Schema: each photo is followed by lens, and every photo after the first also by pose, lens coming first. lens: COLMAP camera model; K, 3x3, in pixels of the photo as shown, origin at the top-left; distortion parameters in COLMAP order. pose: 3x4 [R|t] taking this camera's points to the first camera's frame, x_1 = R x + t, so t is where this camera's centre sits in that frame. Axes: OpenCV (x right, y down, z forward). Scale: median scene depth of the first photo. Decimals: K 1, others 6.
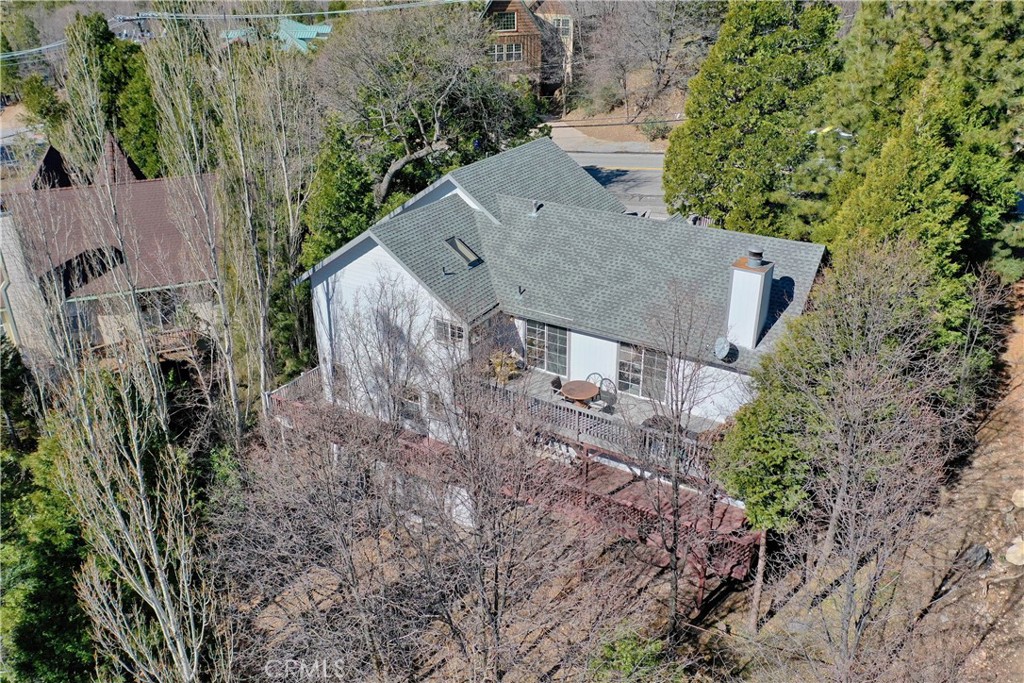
lens RADIAL K [[821.6, 0, 517.6], [0, 821.6, 334.5], [0, 0, 1]] dist [-0.000502, -0.000914]
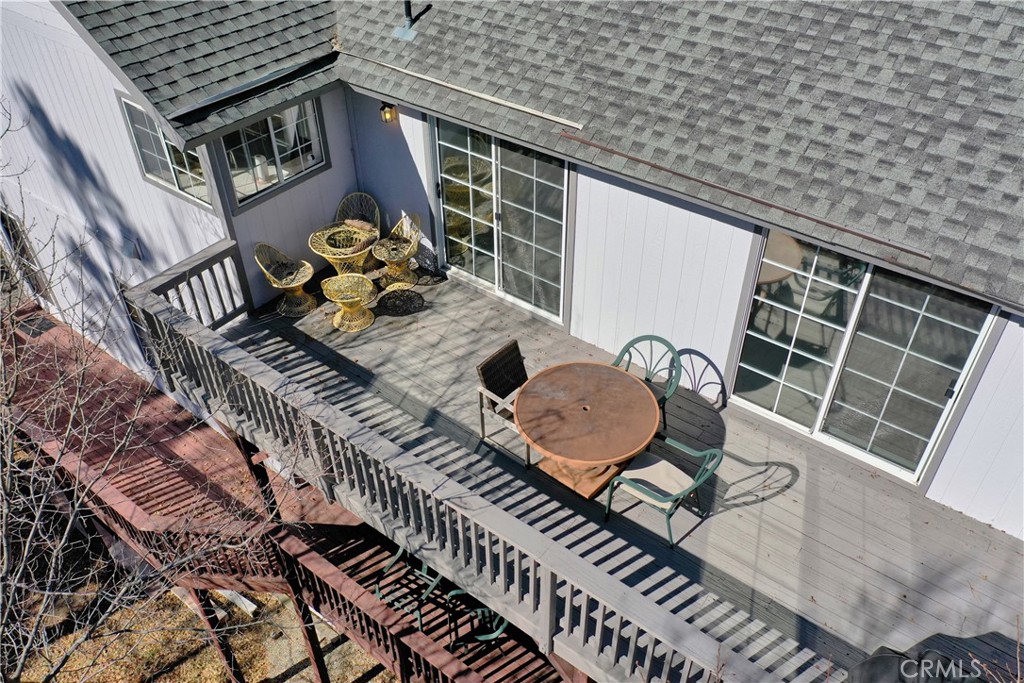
lens RADIAL K [[821.6, 0, 509.5], [0, 821.6, 338.5], [0, 0, 1]] dist [-0.000502, -0.000914]
pose [[0.994143, 0.067296, -0.084568, 0.067955], [-0.045149, 0.969531, 0.240772, -0.013871], [0.098195, -0.235544, 0.966890, 0.711362]]
